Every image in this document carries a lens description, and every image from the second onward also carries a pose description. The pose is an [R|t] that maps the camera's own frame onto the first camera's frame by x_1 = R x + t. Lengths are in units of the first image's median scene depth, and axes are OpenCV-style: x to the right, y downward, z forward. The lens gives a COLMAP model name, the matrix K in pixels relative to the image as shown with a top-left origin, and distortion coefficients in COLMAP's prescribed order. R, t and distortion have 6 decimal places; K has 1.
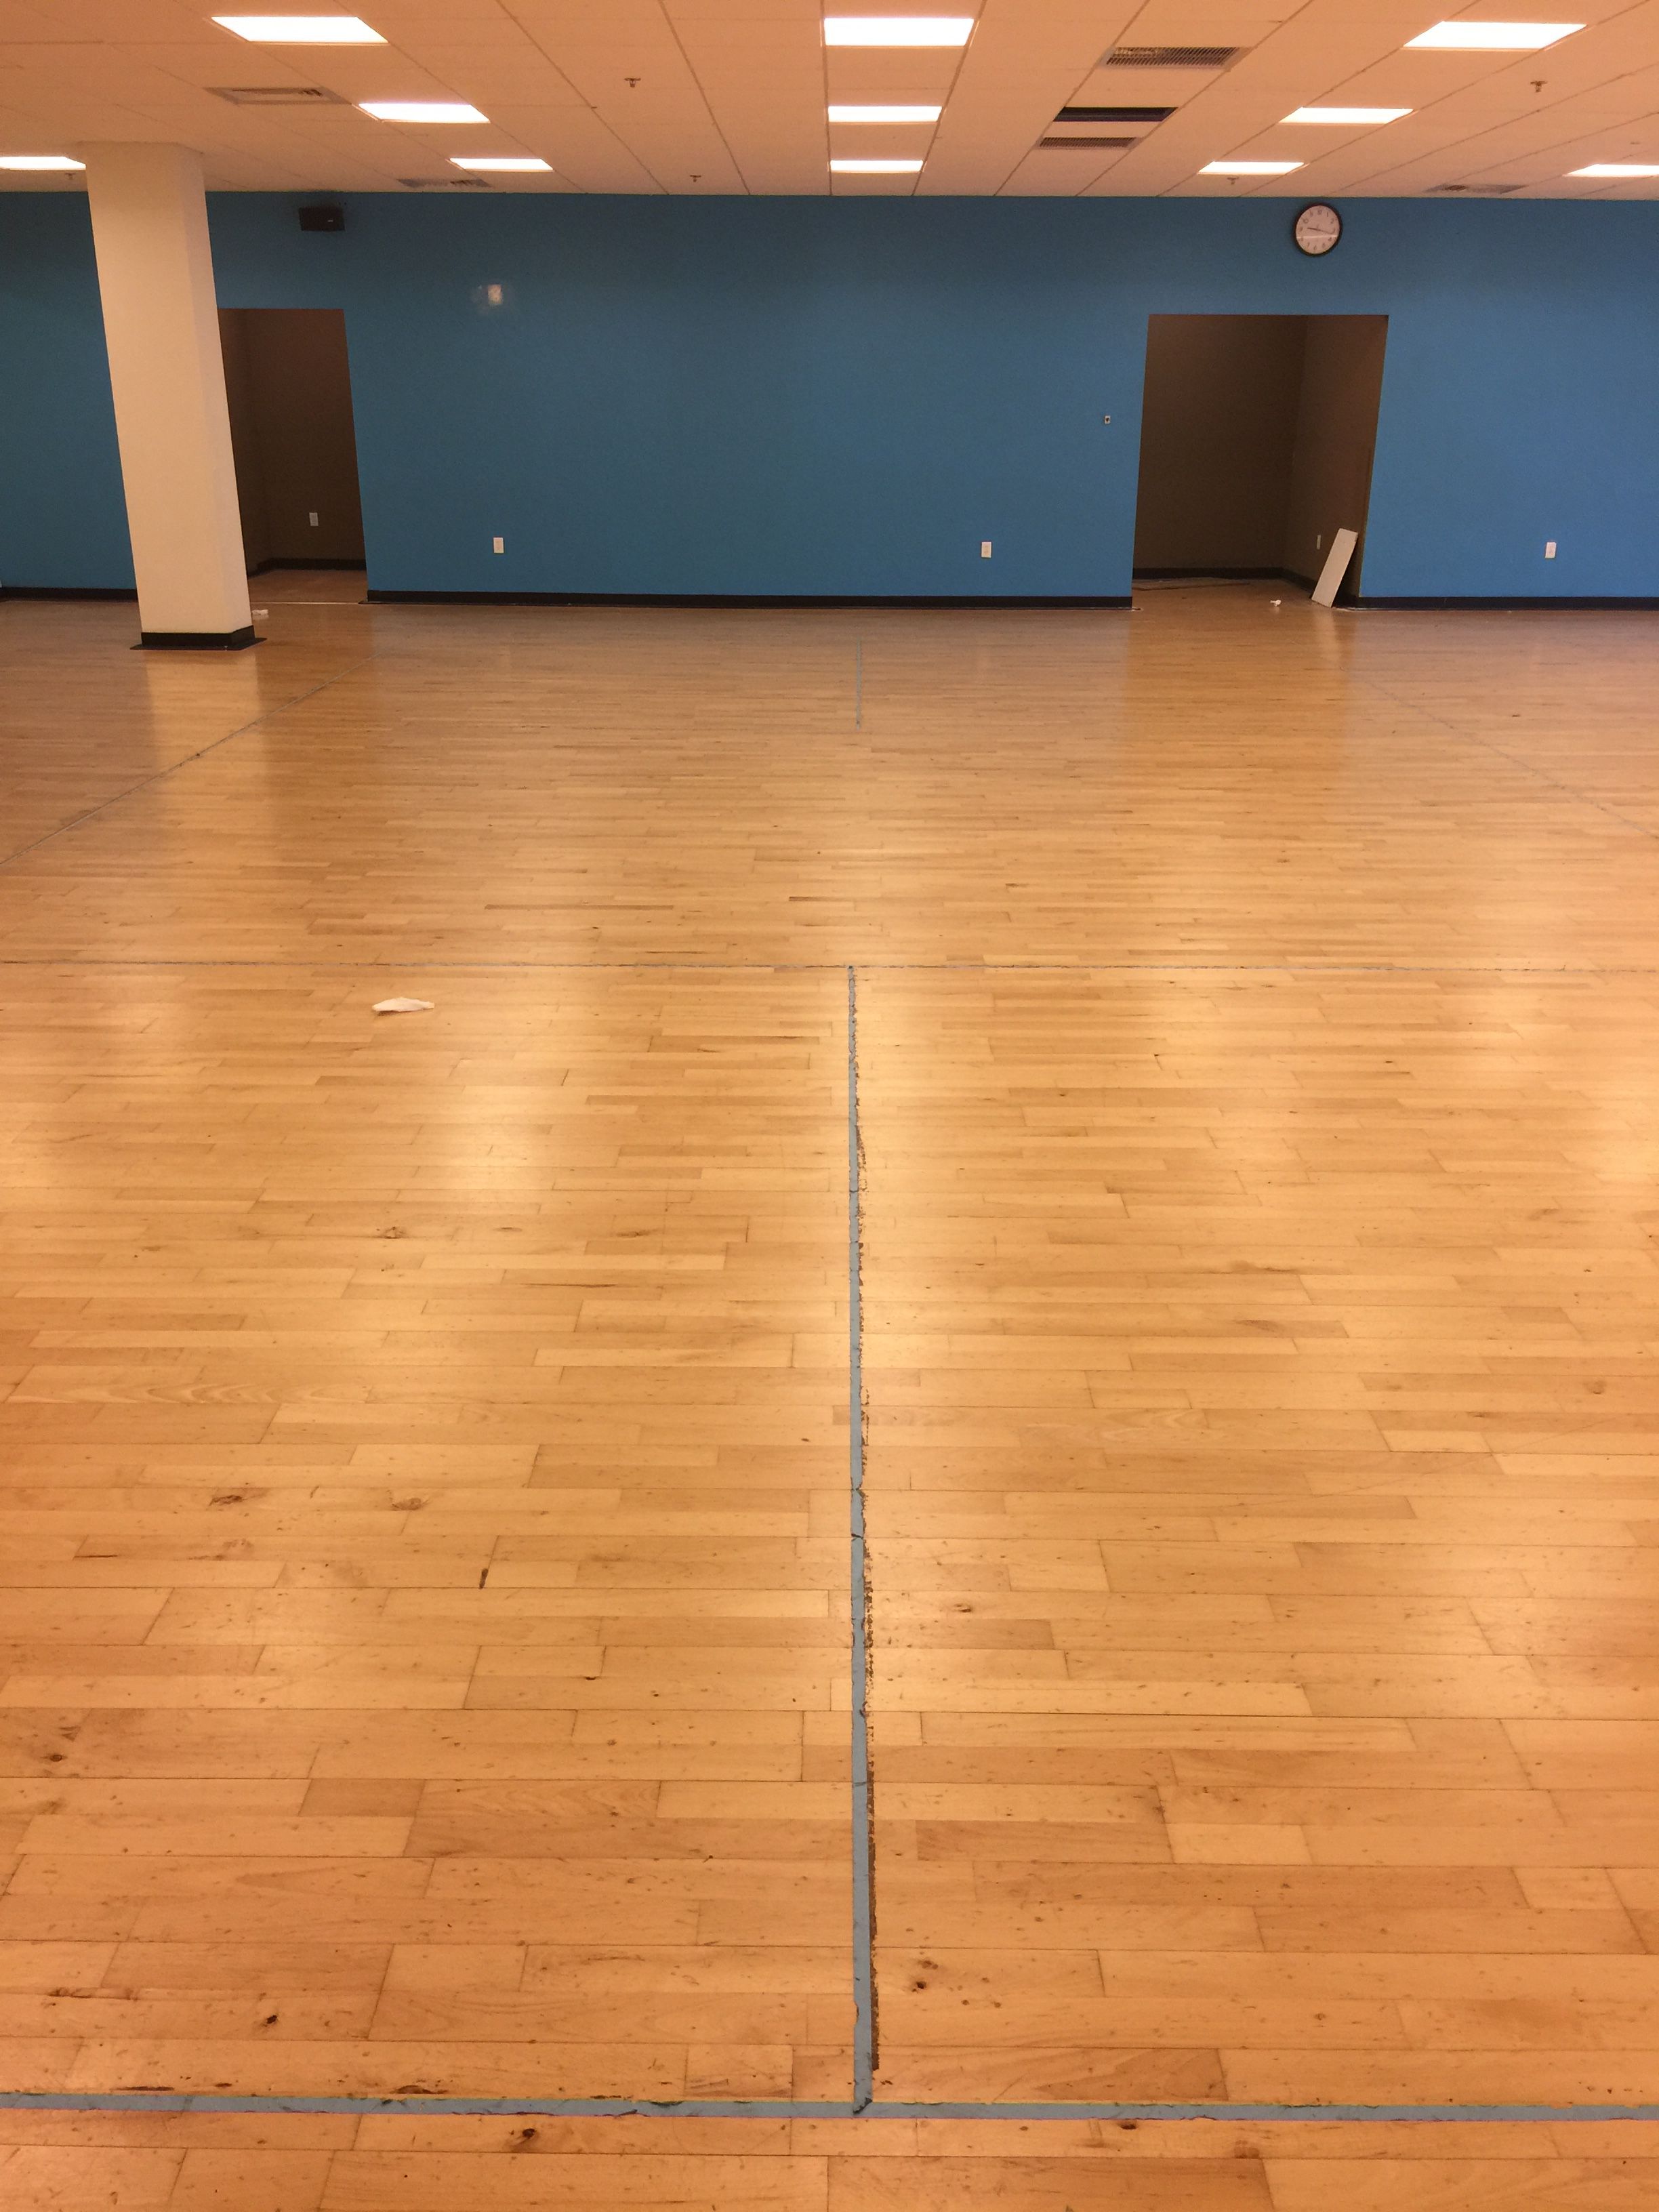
lens RADIAL K [[1707.1, 0, 829.5], [0, 1707.1, 1106.0], [0, 0, 1]] dist [0.050087, -0.064111]
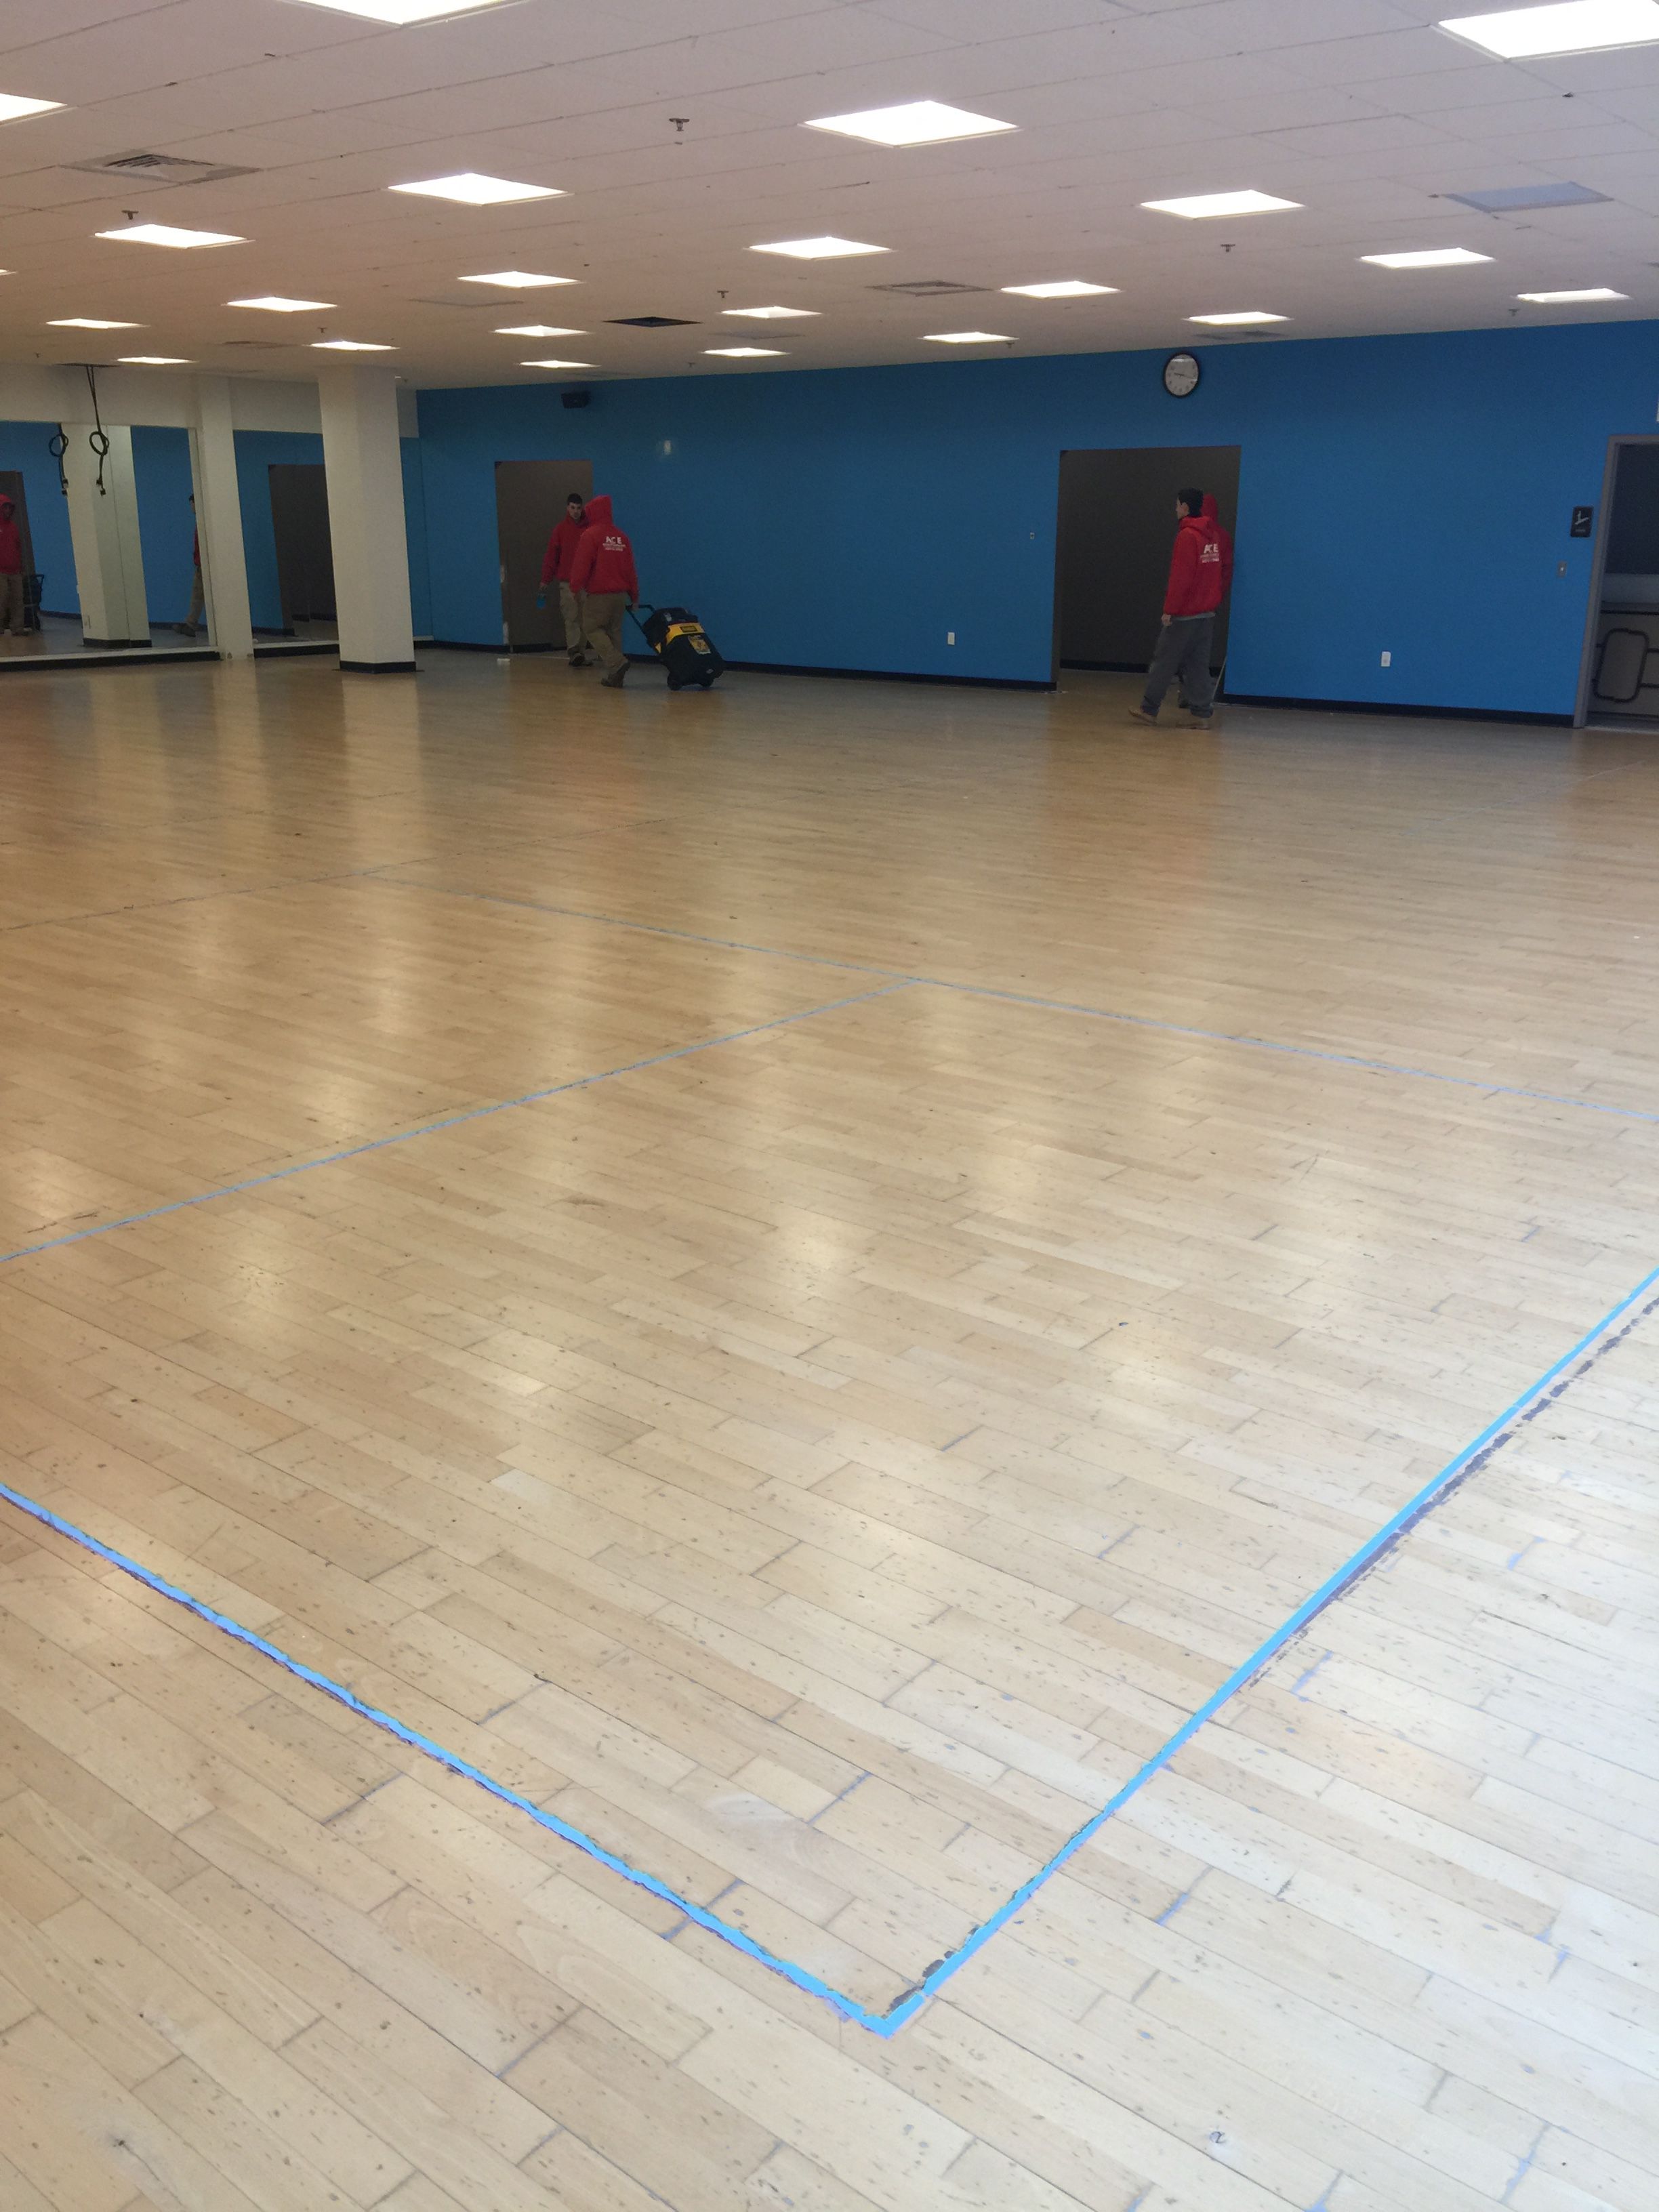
lens RADIAL K [[1707.1, 0, 829.5], [0, 1707.1, 1106.0], [0, 0, 1]] dist [0.050087, -0.064111]
pose [[0.797564, 0.194331, -0.571076, 0.834907], [-0.228854, 0.973392, 0.011618, 0.008925], [0.558138, 0.121427, 0.820815, -0.019045]]
